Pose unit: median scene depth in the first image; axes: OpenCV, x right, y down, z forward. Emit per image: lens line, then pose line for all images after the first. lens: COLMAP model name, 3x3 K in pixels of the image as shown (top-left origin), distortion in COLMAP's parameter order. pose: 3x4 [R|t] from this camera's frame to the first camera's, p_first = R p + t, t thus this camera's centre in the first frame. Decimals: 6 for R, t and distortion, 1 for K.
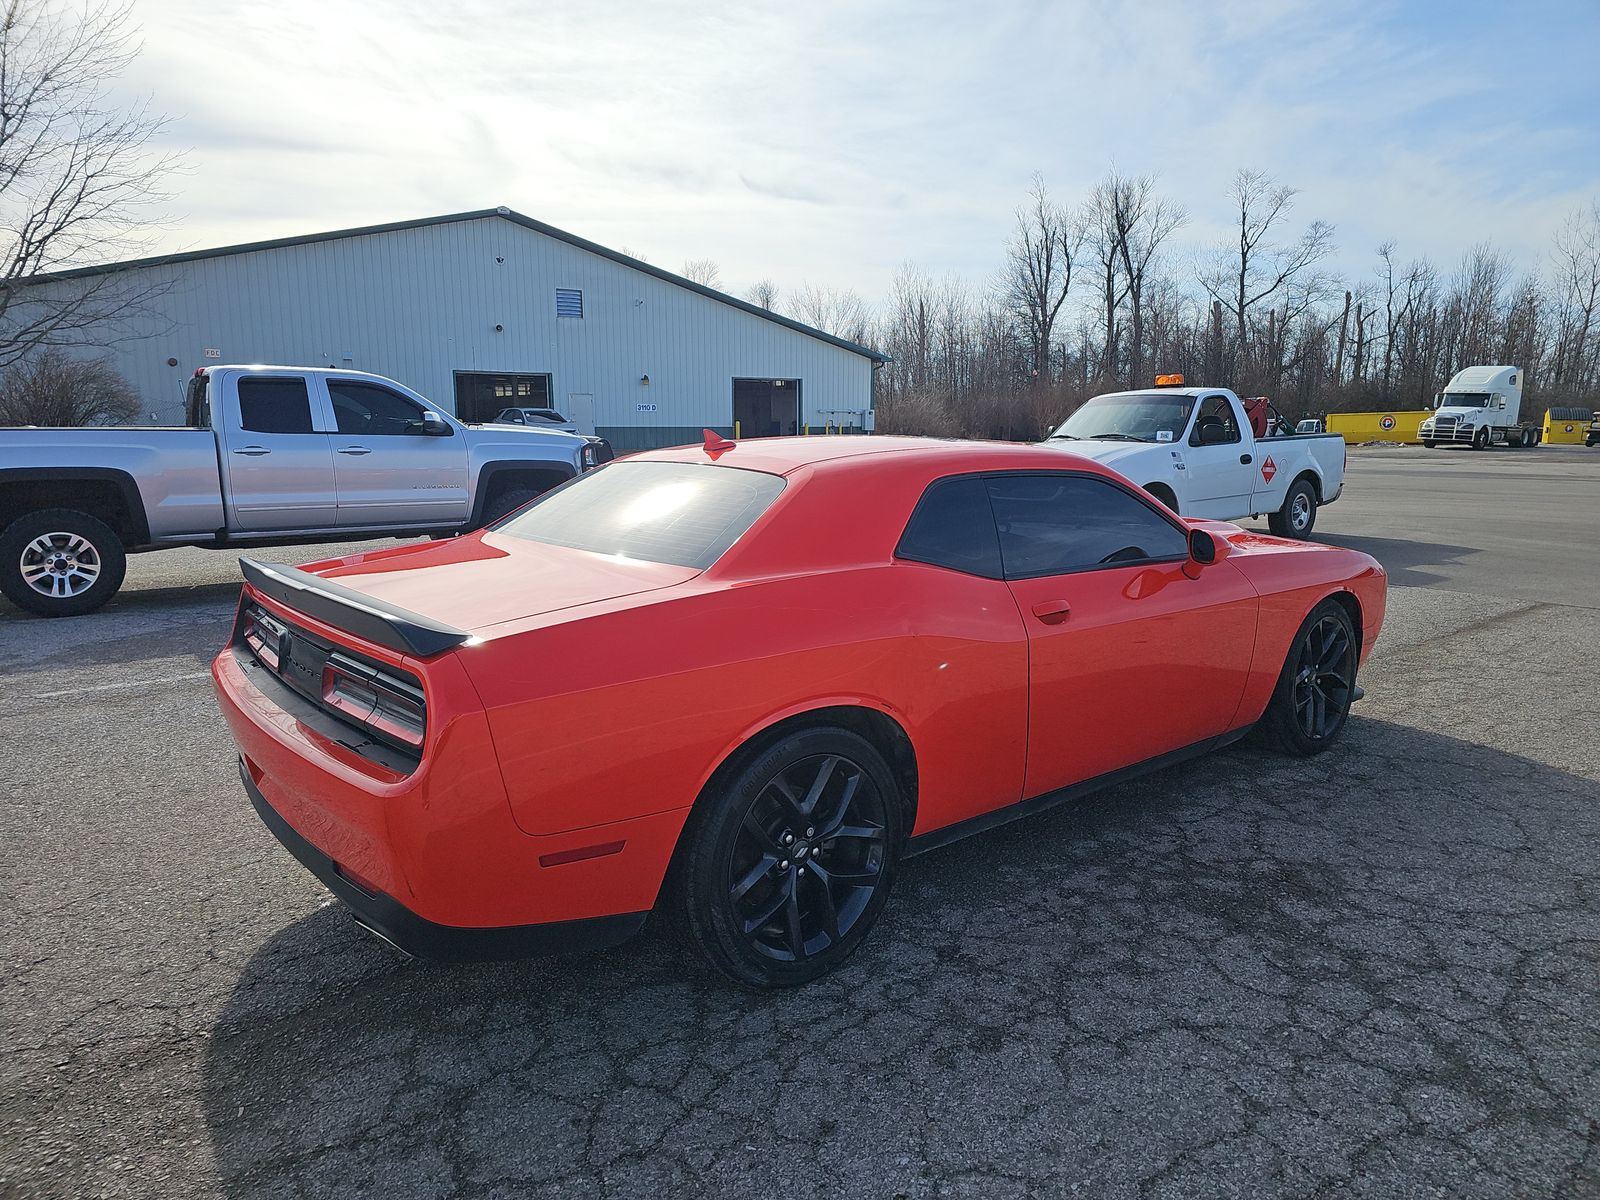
lens RADIAL K [[1043.3, 0, 797.1], [0, 1043.3, 601.5], [0, 0, 1]] dist [0.023317, -0.024004]
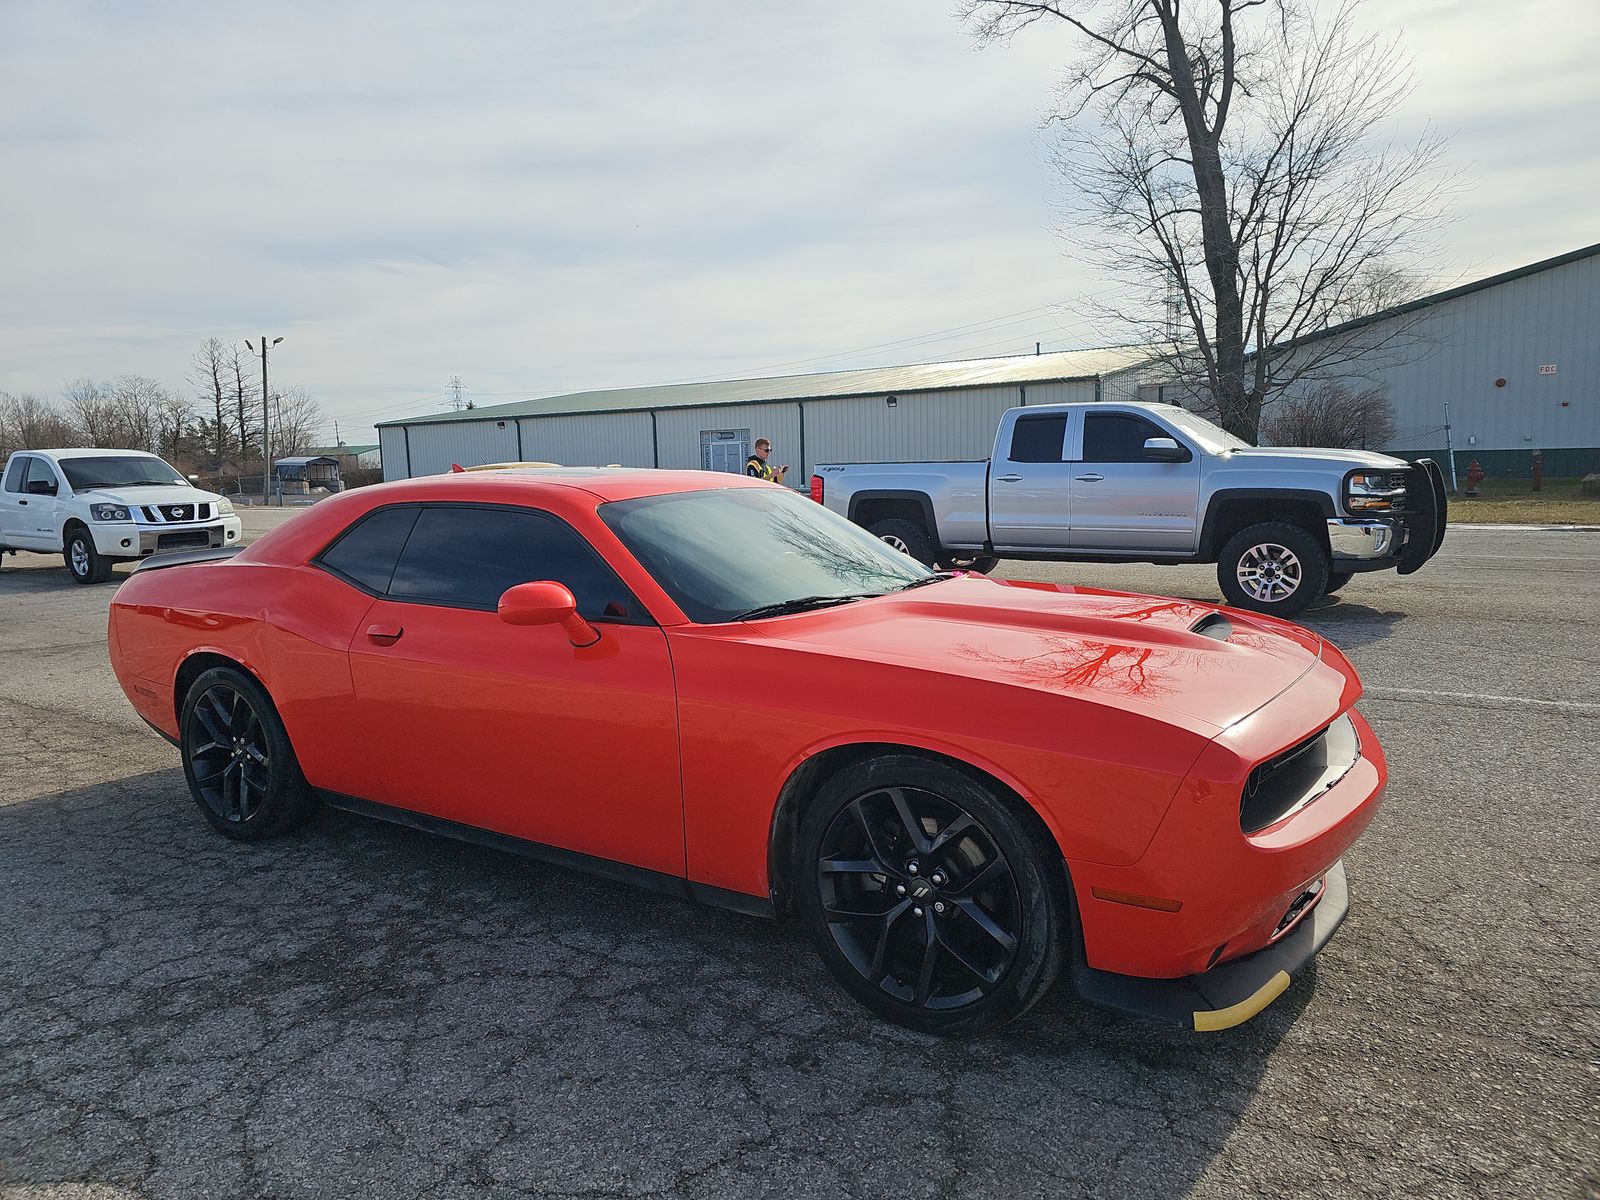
lens RADIAL K [[1043.3, 0, 800.1], [0, 1043.3, 599.5], [0, 0, 1]] dist [0.023317, -0.024004]
pose [[0.327318, 0.117190, -0.937619, 0.499421], [-0.136998, 0.987681, 0.075622, -0.060913], [0.934930, 0.103699, 0.339340, 0.368515]]
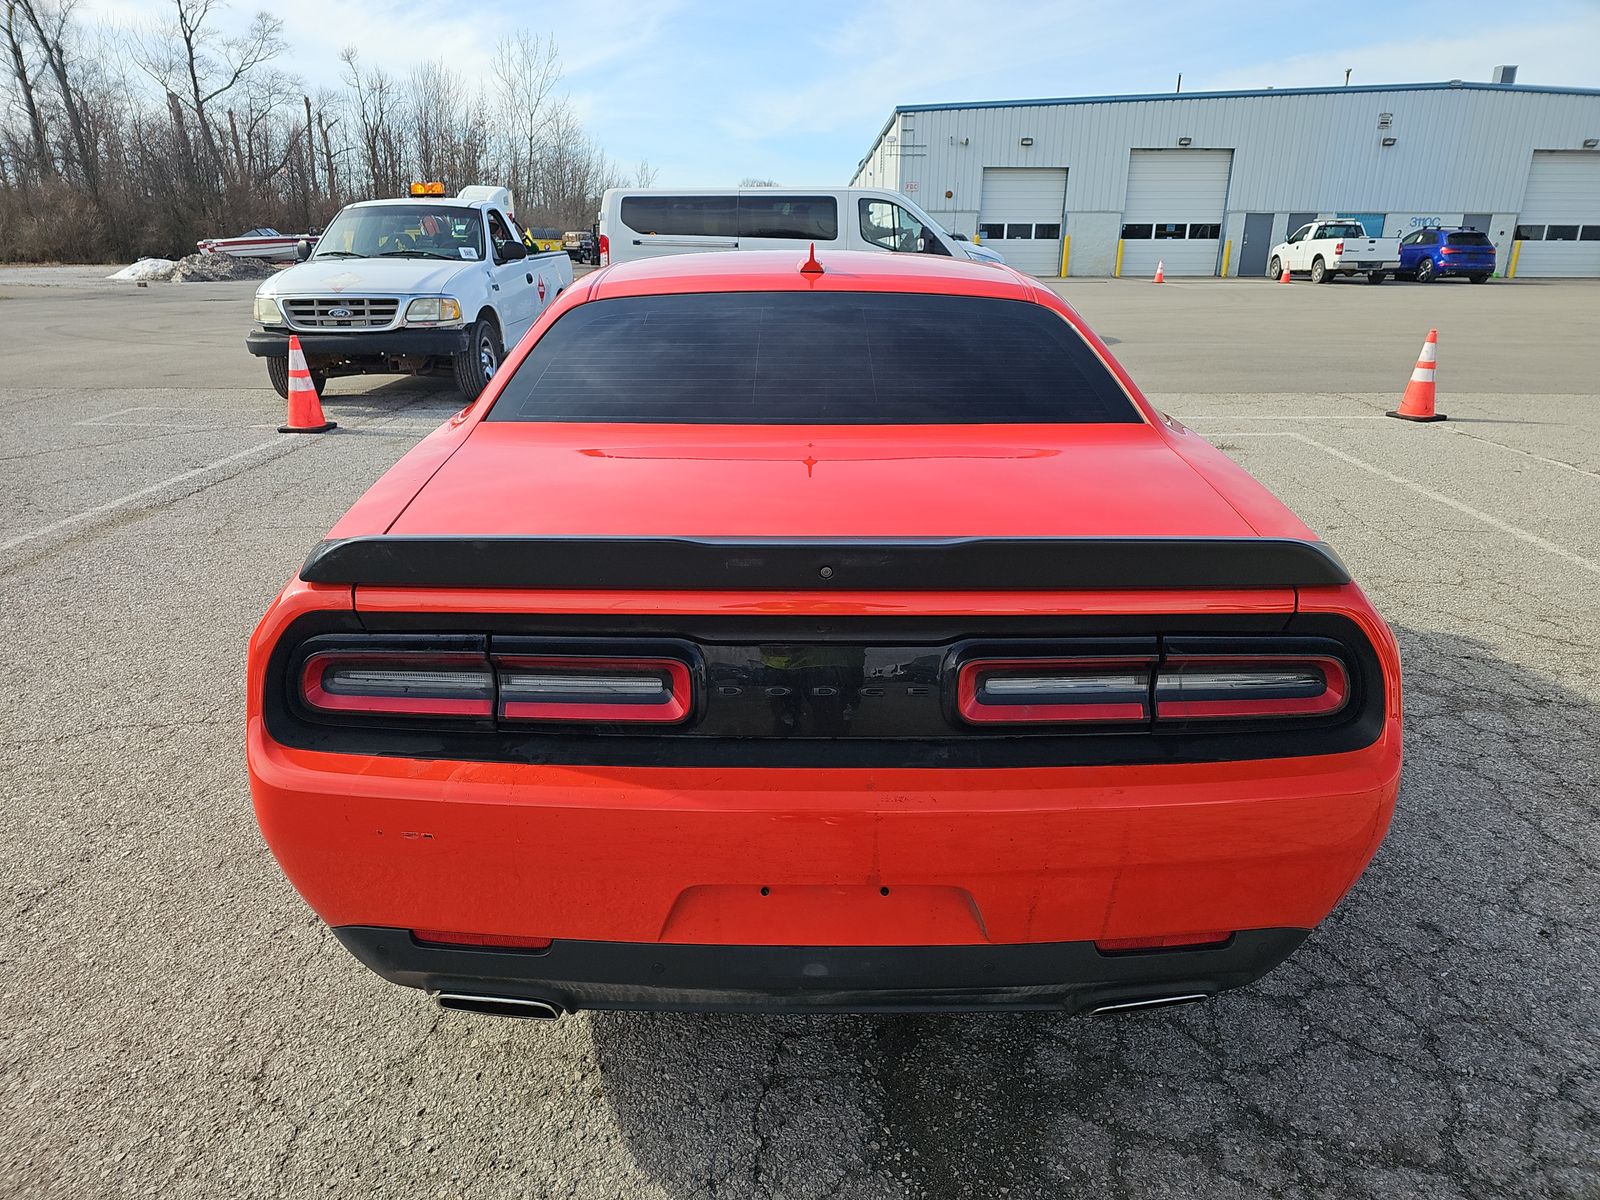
lens RADIAL K [[1043.3, 0, 788.1], [0, 1043.3, 610.6], [0, 0, 1]] dist [0.023317, -0.024004]
pose [[0.637067, -0.251027, 0.728788, -0.258874], [0.122611, 0.966448, 0.225708, -0.031213], [-0.760994, -0.054434, 0.646471, 0.195195]]
